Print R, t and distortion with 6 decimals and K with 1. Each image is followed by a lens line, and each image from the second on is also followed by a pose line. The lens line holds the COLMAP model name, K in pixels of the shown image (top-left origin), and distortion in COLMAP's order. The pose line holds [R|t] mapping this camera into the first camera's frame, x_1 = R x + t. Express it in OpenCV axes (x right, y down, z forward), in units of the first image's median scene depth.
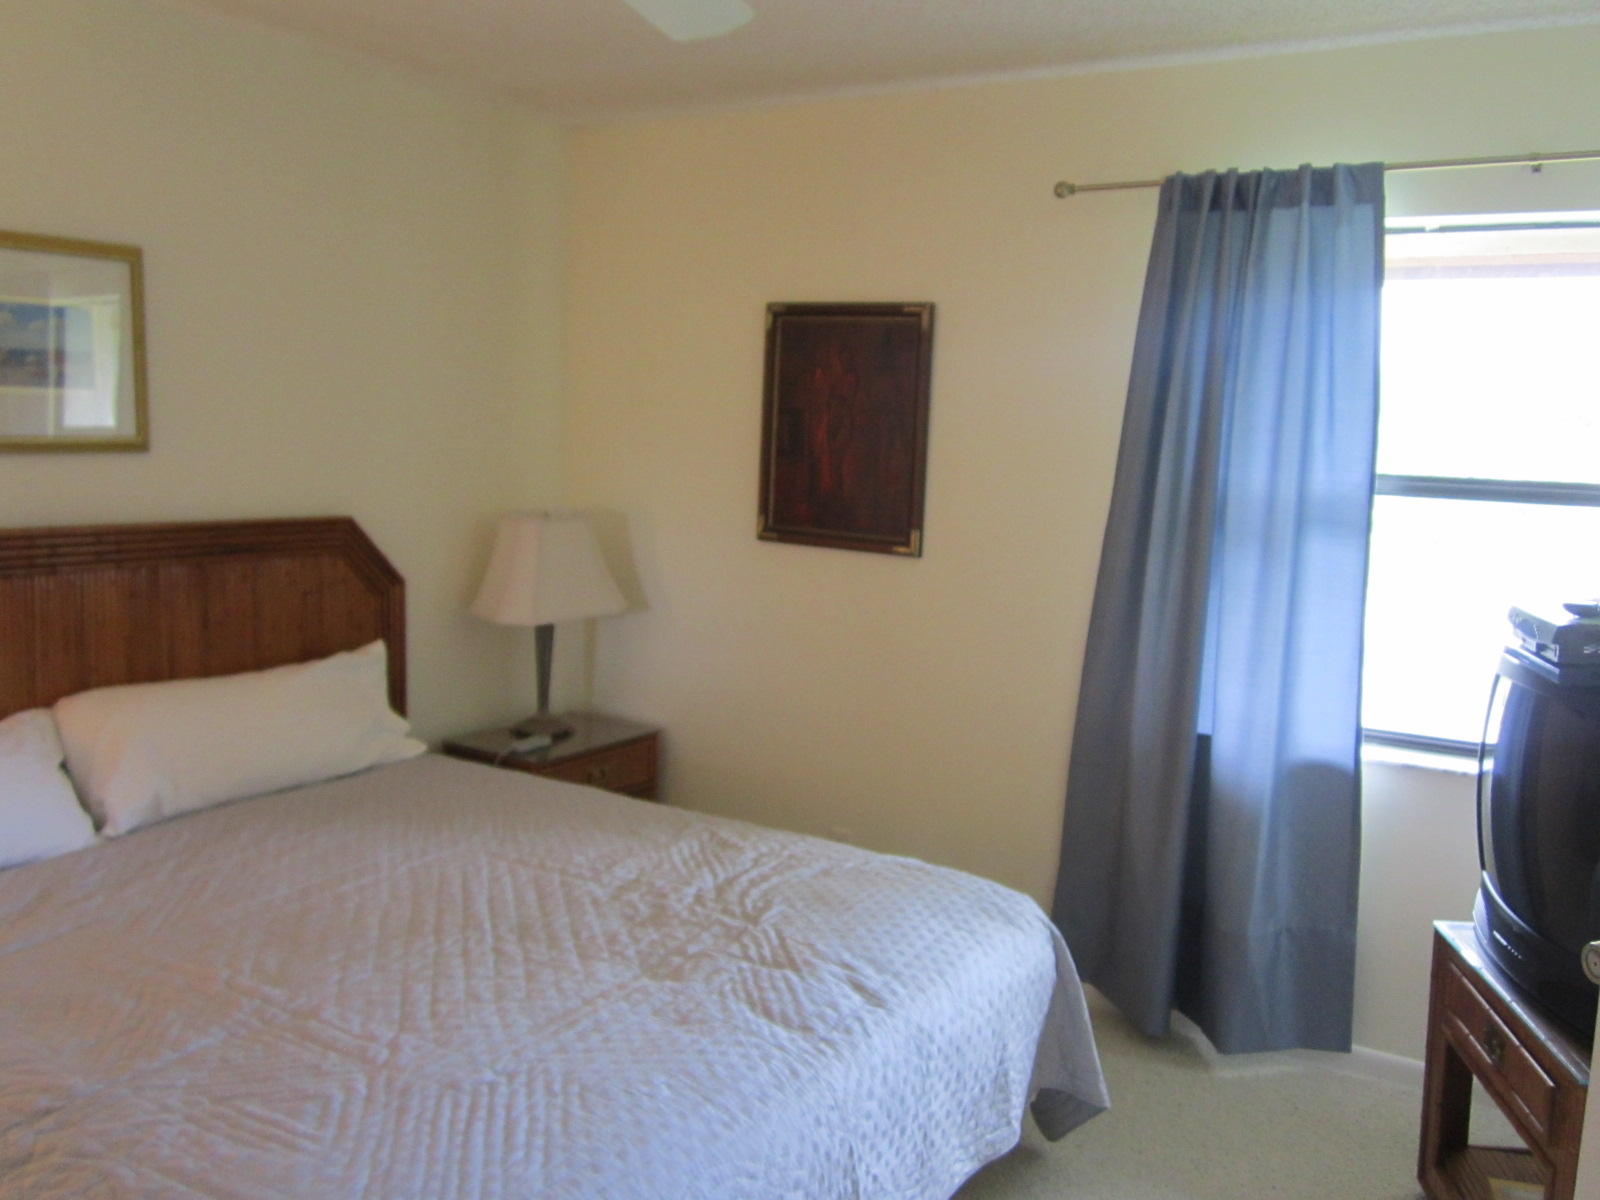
lens RADIAL K [[1333.9, 0, 800.4], [0, 1333.9, 602.0], [0, 0, 1]] dist [-0.033541, 0.009713]
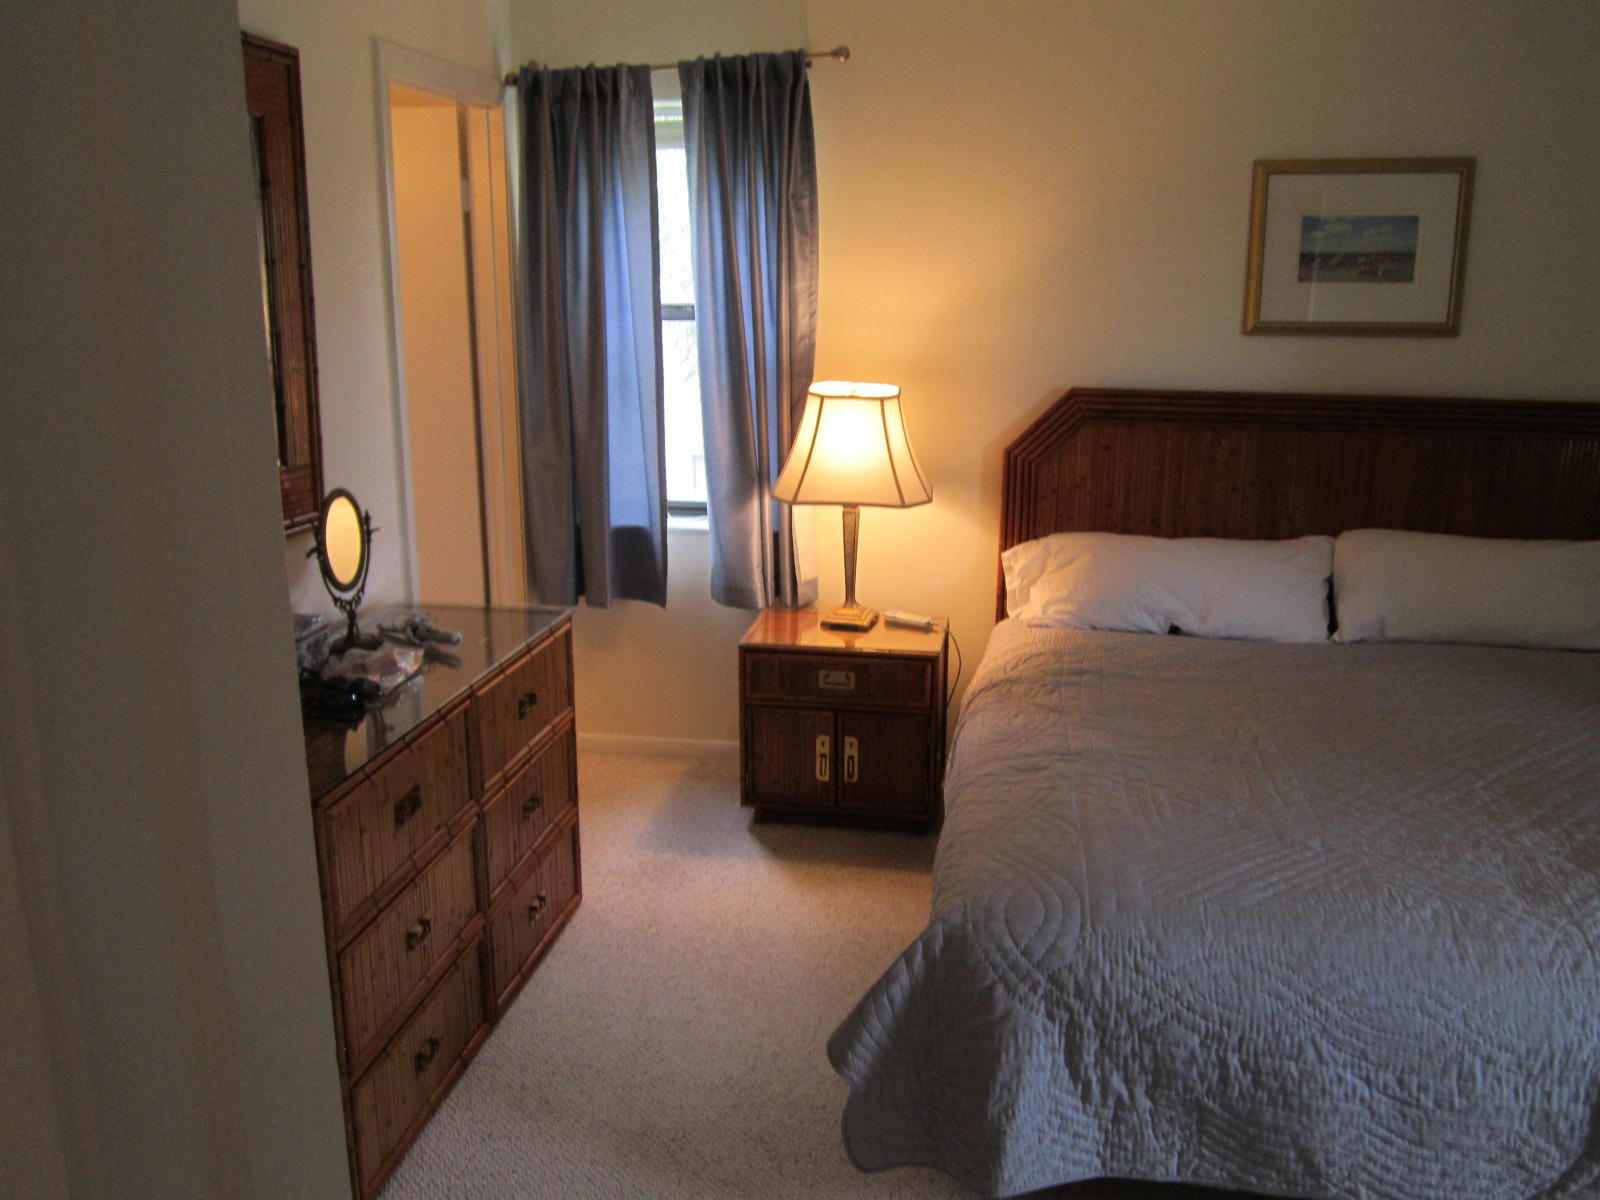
lens RADIAL K [[1333.9, 0, 802.5], [0, 1333.9, 595.2], [0, 0, 1]] dist [-0.033541, 0.009713]
pose [[0.351236, 0.185869, -0.917652, 0.459036], [-0.108341, 0.981582, 0.157350, -0.011350], [0.929997, 0.044152, 0.364905, 0.053595]]
